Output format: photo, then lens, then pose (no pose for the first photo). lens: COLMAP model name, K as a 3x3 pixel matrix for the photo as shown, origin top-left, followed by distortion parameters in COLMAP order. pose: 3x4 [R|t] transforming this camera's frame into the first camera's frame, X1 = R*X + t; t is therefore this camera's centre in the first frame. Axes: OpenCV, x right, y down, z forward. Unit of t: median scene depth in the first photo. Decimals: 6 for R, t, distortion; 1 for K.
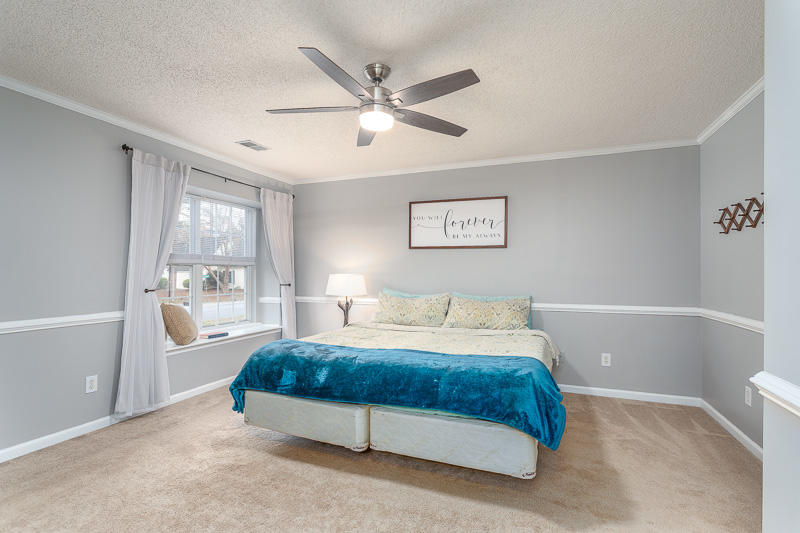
lens RADIAL K [[381.9, 0, 400.1], [0, 381.9, 268.0], [0, 0, 1]] dist [0.003364, 0.001574]
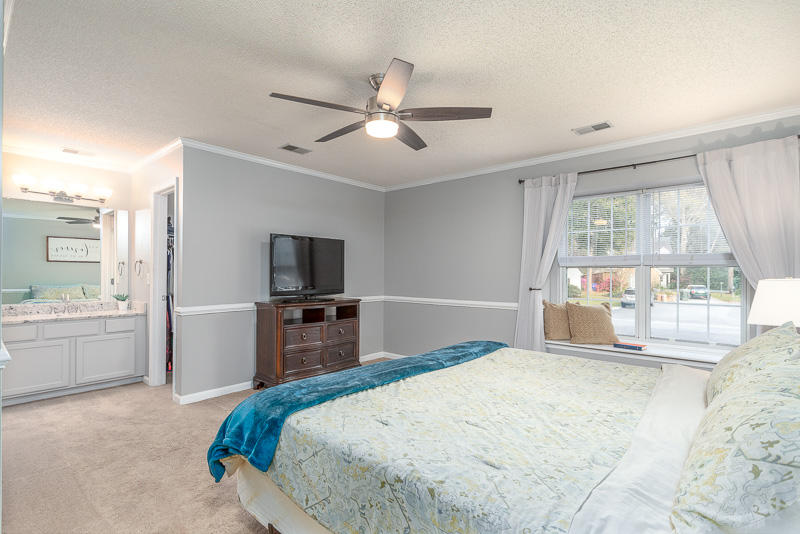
lens RADIAL K [[381.9, 0, 400.2], [0, 381.9, 269.4], [0, 0, 1]] dist [0.003364, 0.001574]
pose [[-0.343185, -0.004078, -0.939259, 0.522075], [0.006564, 0.999956, -0.006739, 0.000953], [0.939245, -0.008478, -0.343143, 0.808090]]
